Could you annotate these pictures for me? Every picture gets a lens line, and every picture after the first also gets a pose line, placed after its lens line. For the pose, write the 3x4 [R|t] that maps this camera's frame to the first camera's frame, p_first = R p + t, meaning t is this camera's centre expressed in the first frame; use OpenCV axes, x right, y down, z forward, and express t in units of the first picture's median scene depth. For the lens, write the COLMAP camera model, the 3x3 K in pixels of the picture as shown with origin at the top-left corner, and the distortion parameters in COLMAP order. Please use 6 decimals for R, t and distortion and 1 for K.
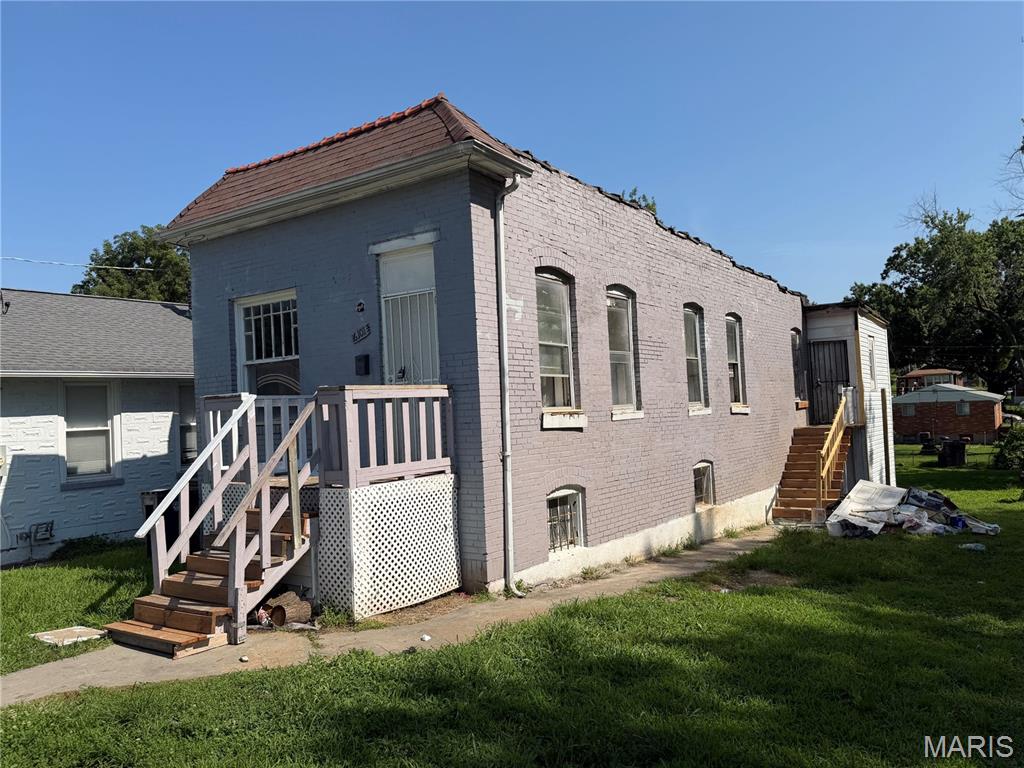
lens RADIAL K [[757.4, 0, 495.5], [0, 757.4, 386.3], [0, 0, 1]] dist [0.166215, -0.325680]
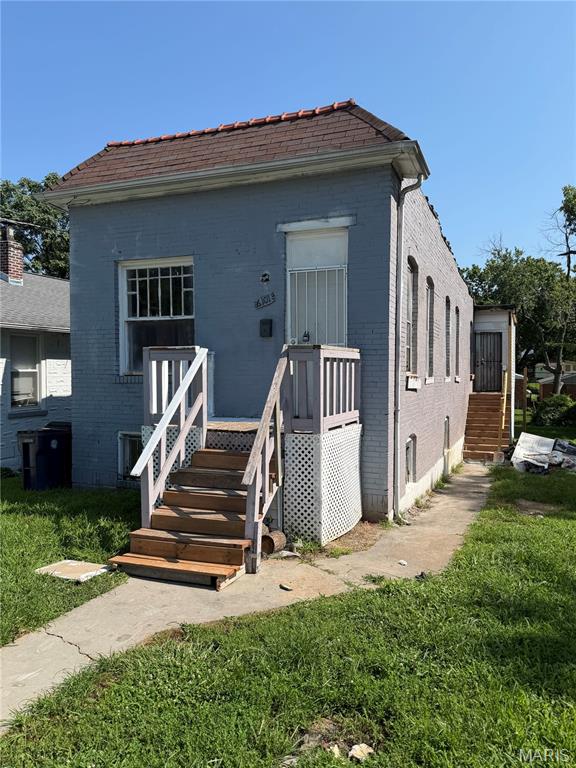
lens RADIAL K [[568.1, 0, 288.0], [0, 568.1, 384.0], [0, 0, 1]] dist [0.166215, -0.325680]
pose [[0.970294, 0.041475, 0.238346, -0.358353], [-0.053251, 0.997647, 0.043181, 0.018862], [-0.235995, -0.054590, 0.970220, 0.147054]]
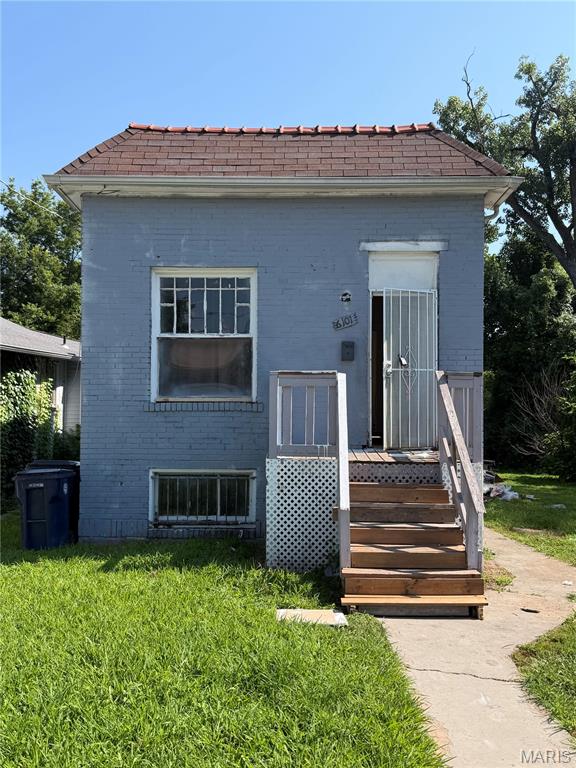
lens RADIAL K [[698.7, 0, 288.0], [0, 698.7, 384.0], [0, 0, 1]] dist [0.129705, -0.174978]
pose [[0.825674, 0.062063, 0.560723, -0.824770], [-0.062519, 0.997874, -0.018388, 0.043348], [-0.560672, -0.019873, 0.827799, 0.234866]]
